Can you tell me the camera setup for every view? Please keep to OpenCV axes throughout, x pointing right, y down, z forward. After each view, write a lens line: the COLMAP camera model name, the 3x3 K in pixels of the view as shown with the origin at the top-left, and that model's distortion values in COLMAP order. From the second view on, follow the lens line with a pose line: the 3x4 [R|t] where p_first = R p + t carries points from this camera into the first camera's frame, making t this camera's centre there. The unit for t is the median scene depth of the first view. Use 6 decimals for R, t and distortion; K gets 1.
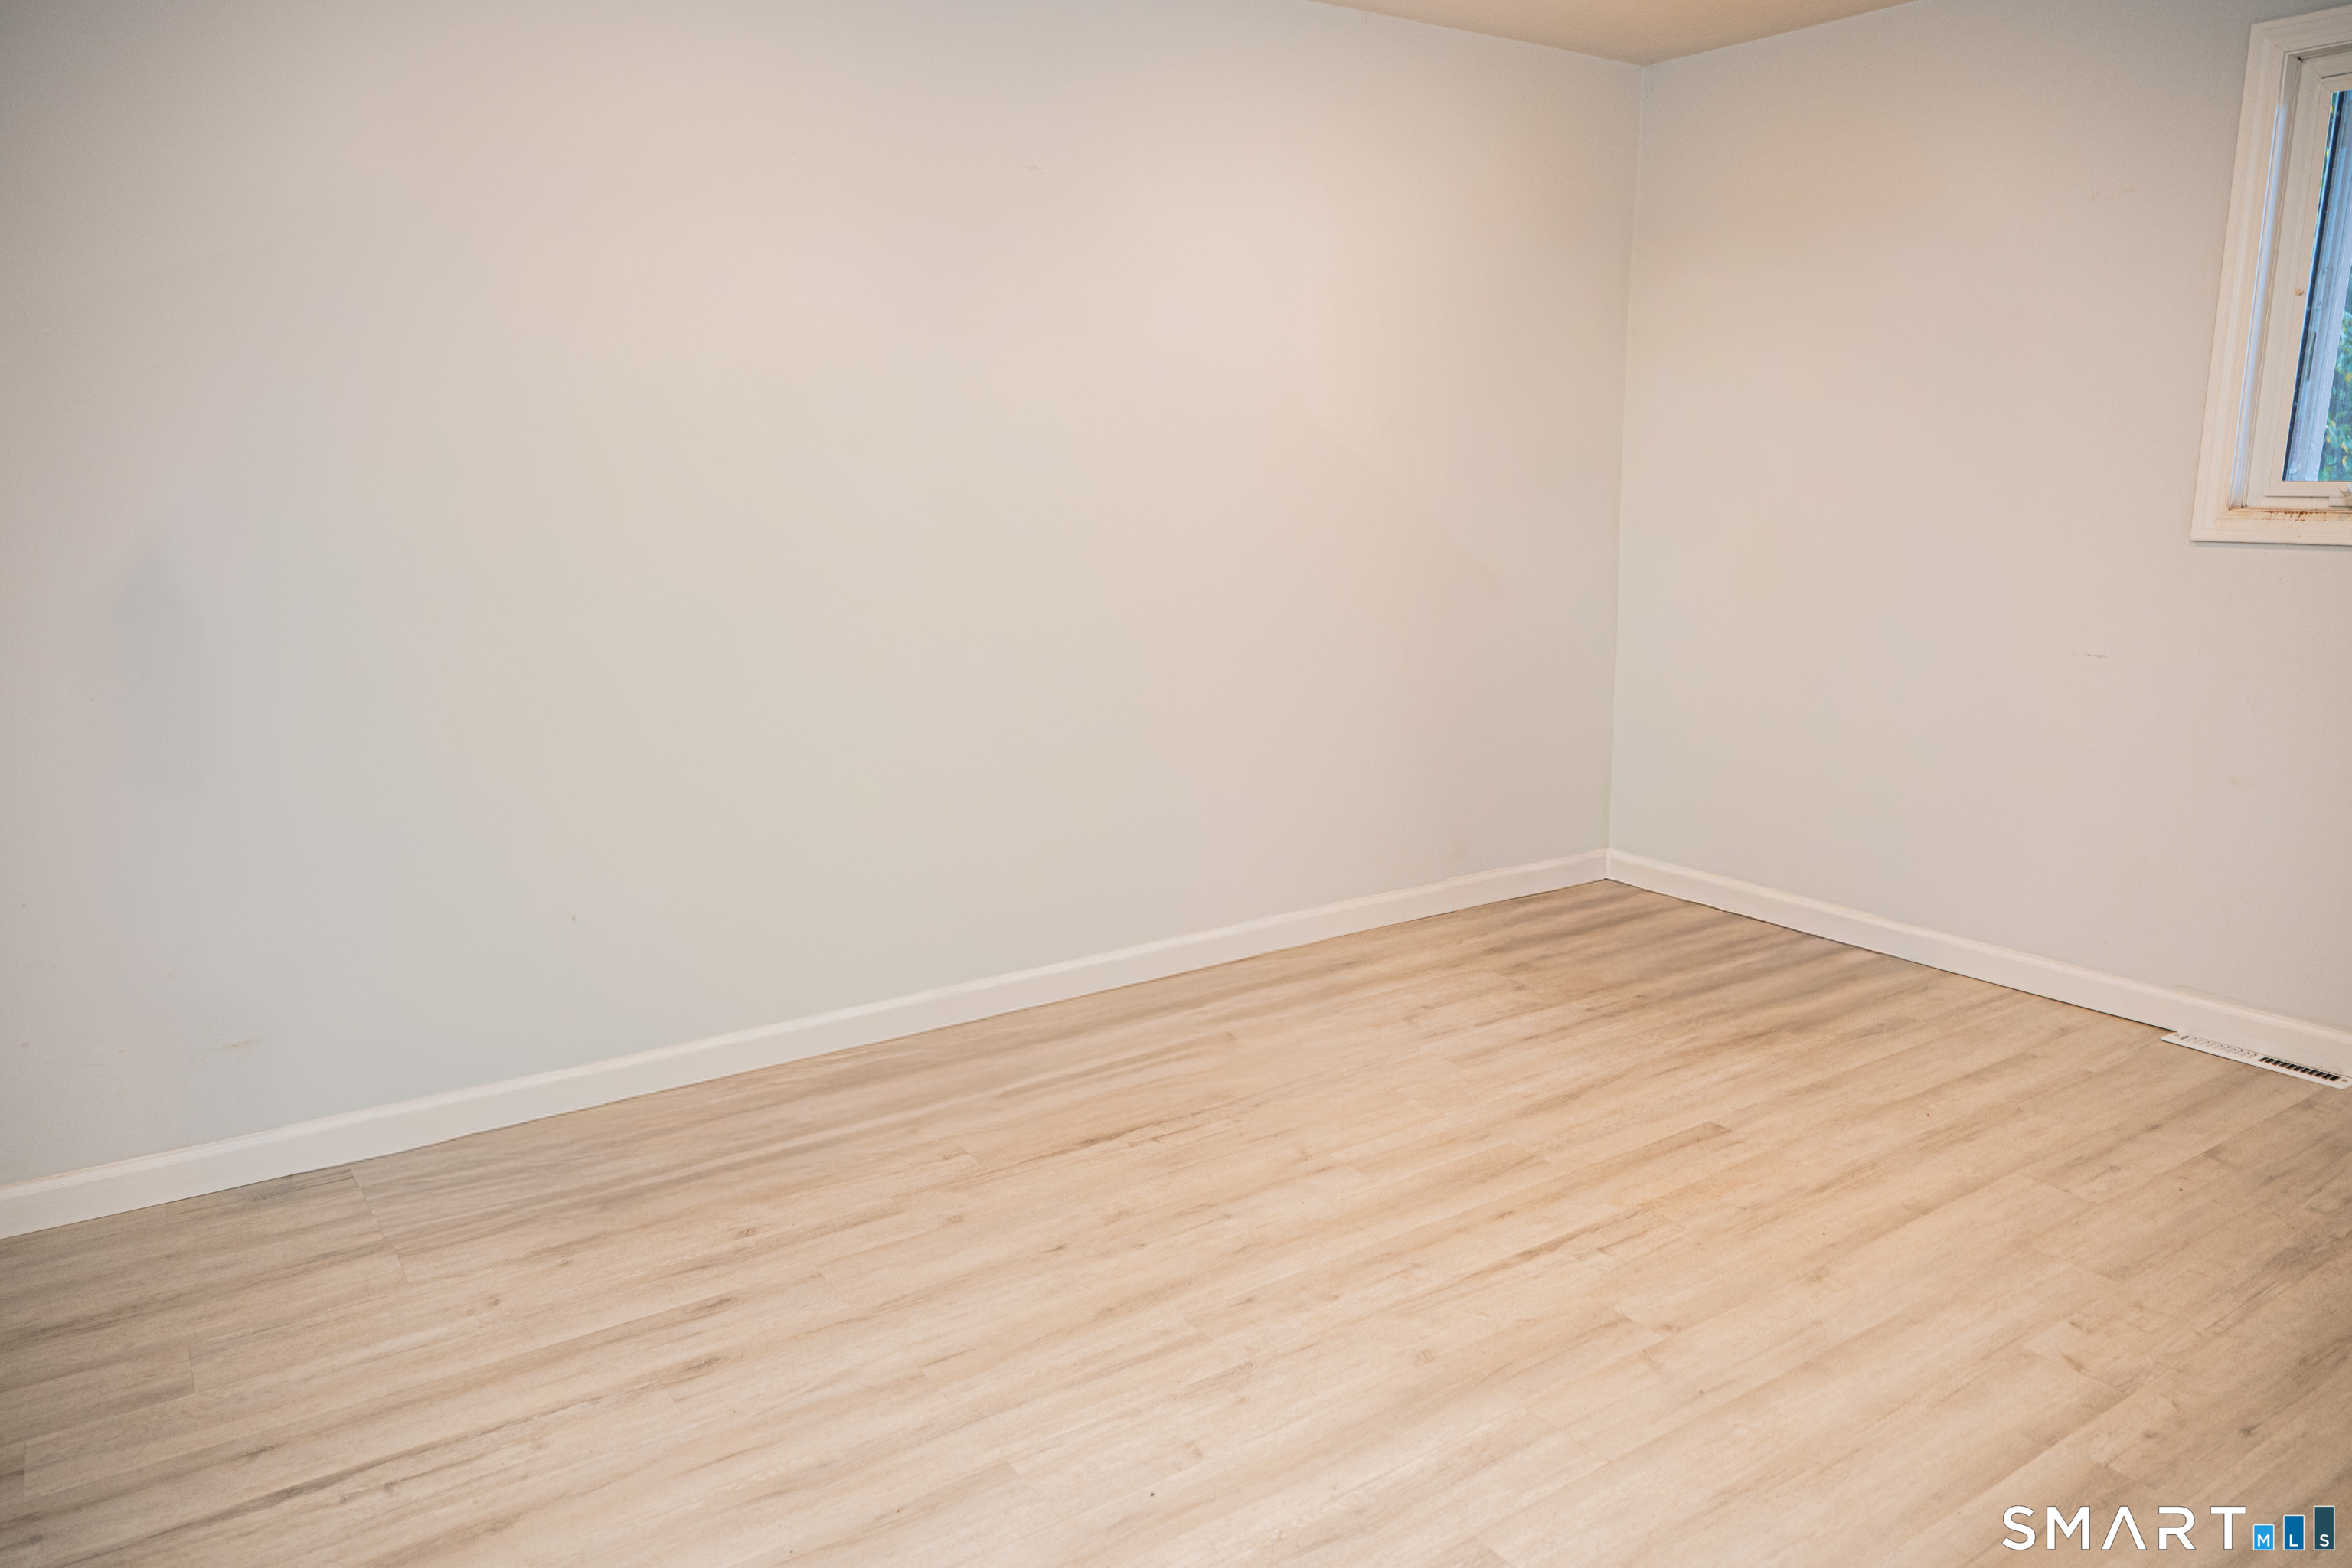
lens RADIAL K [[1608.8, 0, 1167.2], [0, 1608.8, 772.3], [0, 0, 1]] dist [-0.000726, 0.000957]
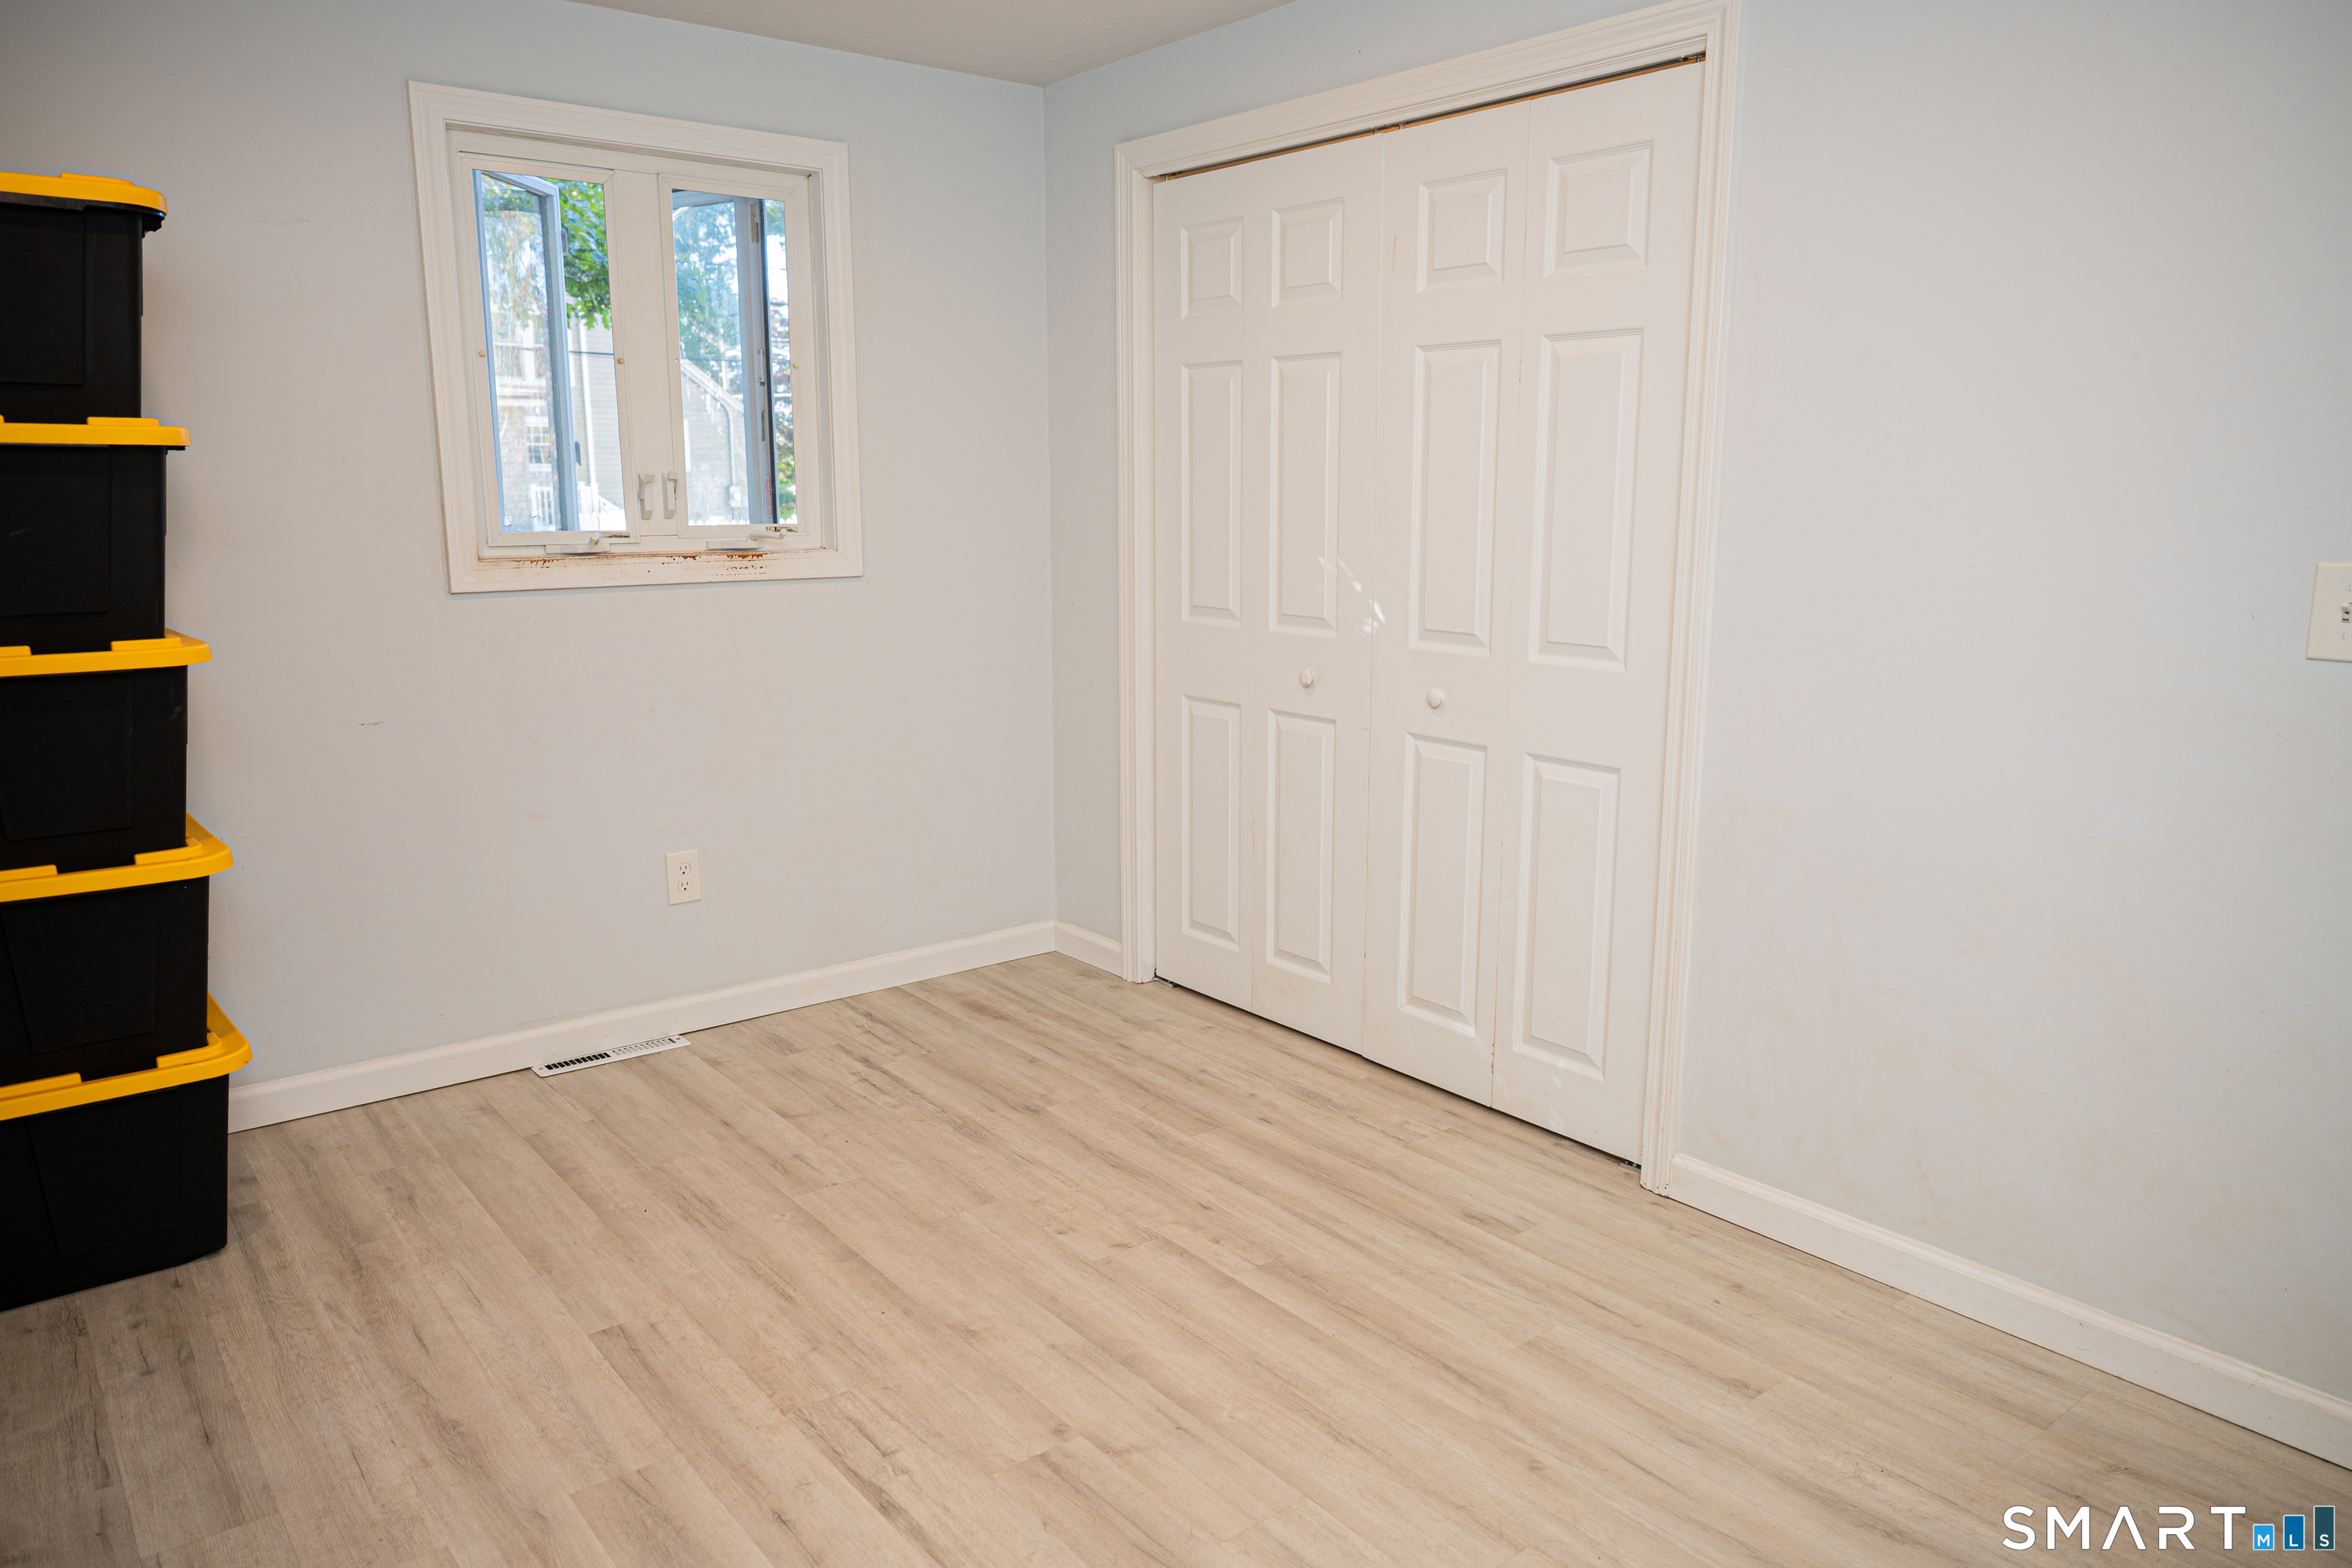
lens RADIAL K [[1608.8, 0, 1167.2], [0, 1608.8, 772.3], [0, 0, 1]] dist [-0.000726, 0.000957]
pose [[-0.090415, -0.166281, 0.981925, -0.443912], [0.187379, 0.965514, 0.180755, -0.150114], [-0.978118, 0.200335, -0.056140, 0.722263]]
